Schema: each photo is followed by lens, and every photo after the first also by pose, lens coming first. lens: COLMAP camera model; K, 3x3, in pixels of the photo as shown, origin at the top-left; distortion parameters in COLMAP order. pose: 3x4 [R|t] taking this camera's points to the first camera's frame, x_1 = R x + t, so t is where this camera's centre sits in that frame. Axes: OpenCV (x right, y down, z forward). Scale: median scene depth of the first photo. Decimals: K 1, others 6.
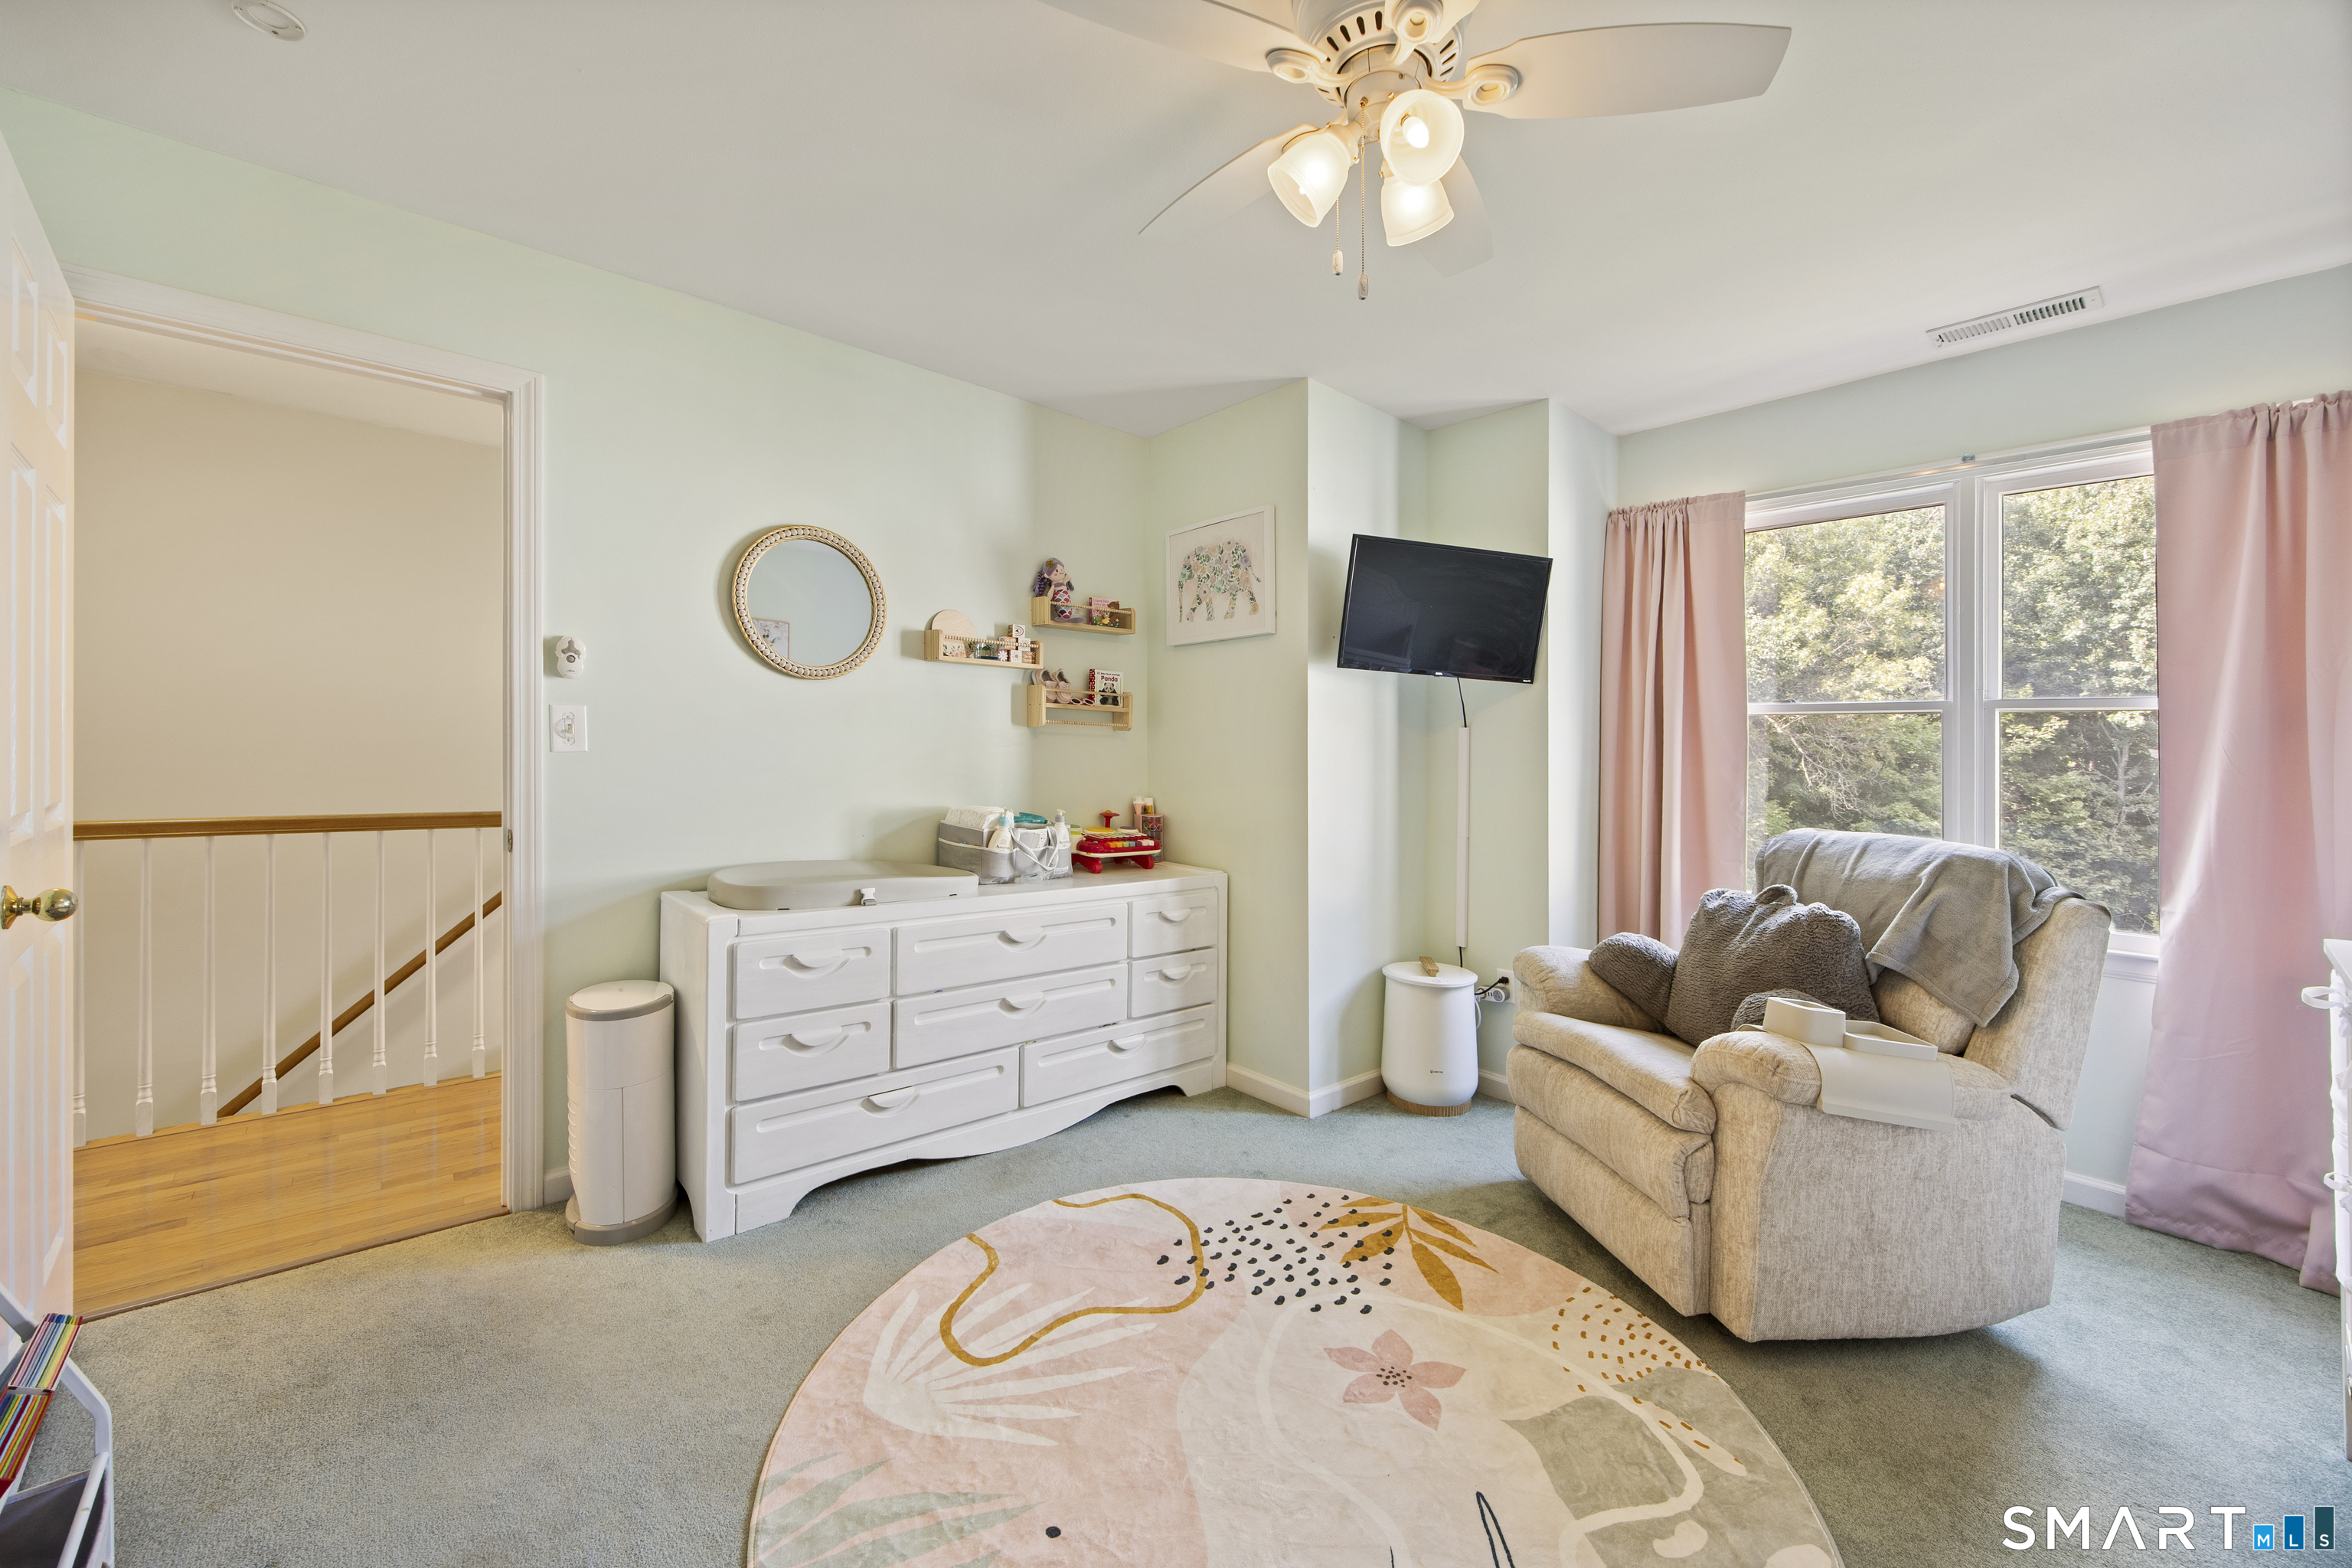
lens RADIAL K [[927.4, 0, 1175.4], [0, 927.4, 765.8], [0, 0, 1]] dist [-0.003461, 0.001235]
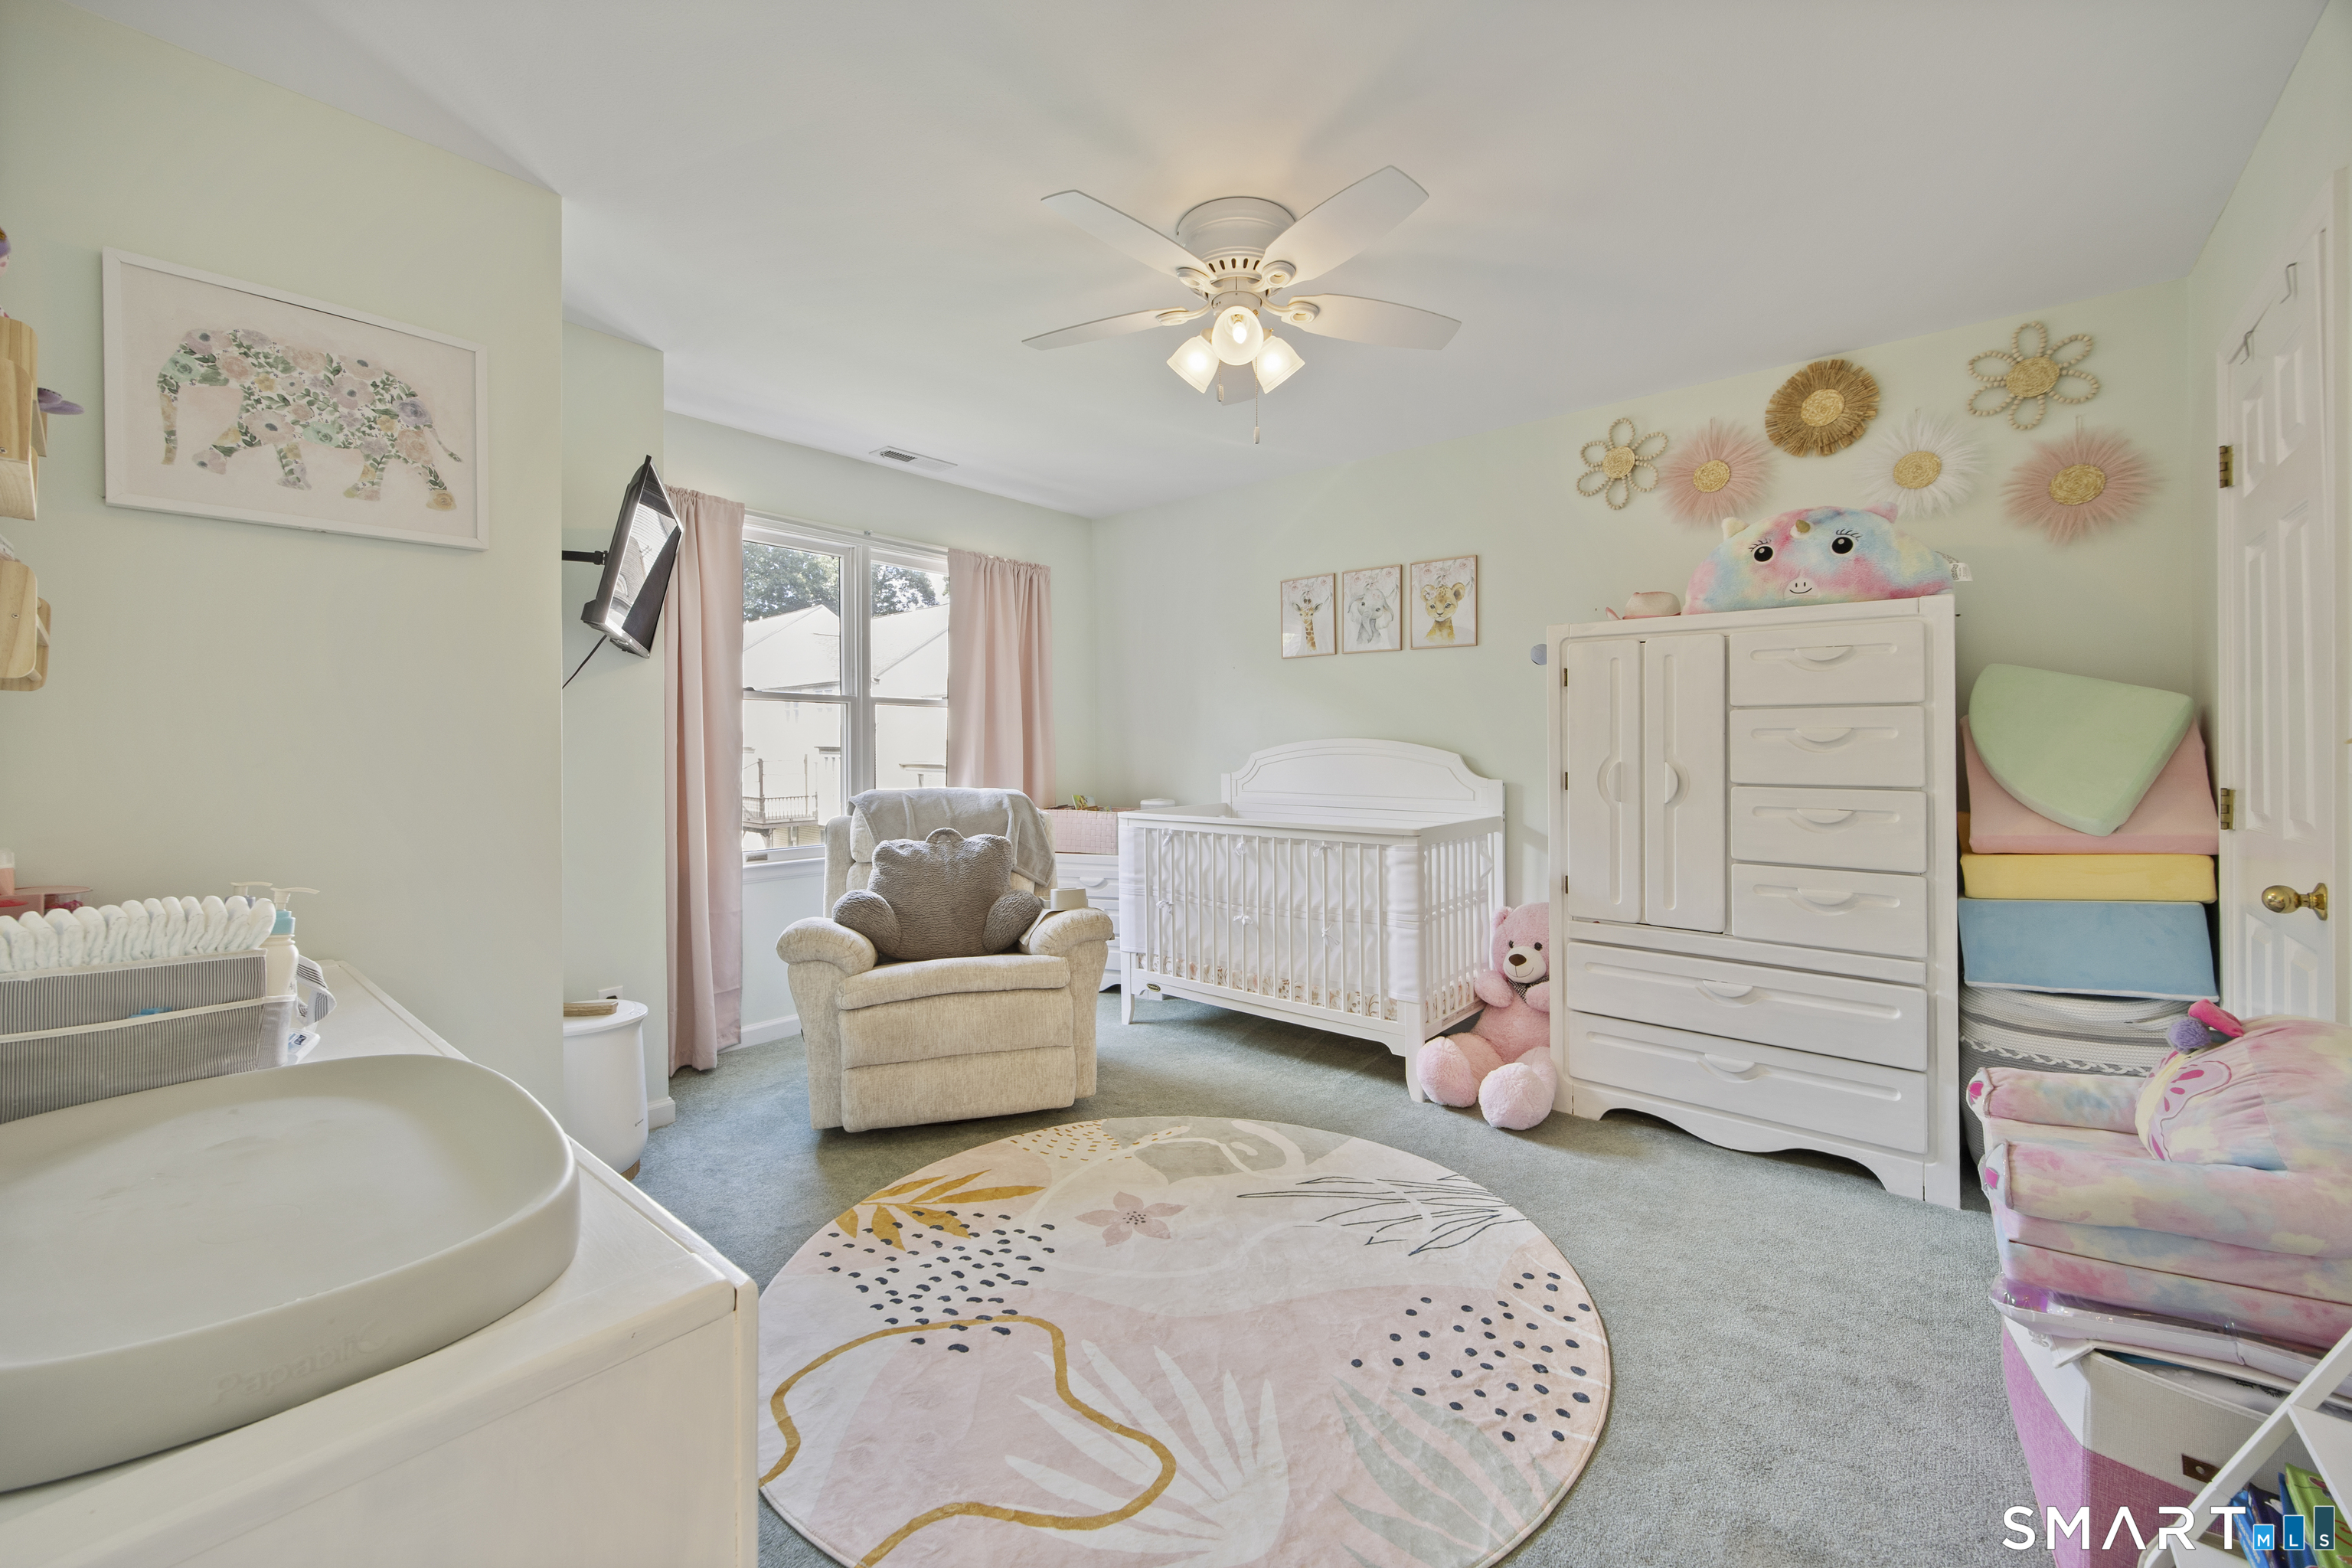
lens RADIAL K [[927.4, 0, 1184.9], [0, 927.4, 733.3], [0, 0, 1]] dist [-0.003461, 0.001235]
pose [[-0.151701, -0.009353, 0.988382, -0.860280], [0.008966, 0.999901, 0.010838, -0.030948], [-0.988386, 0.010506, -0.151602, 0.909911]]
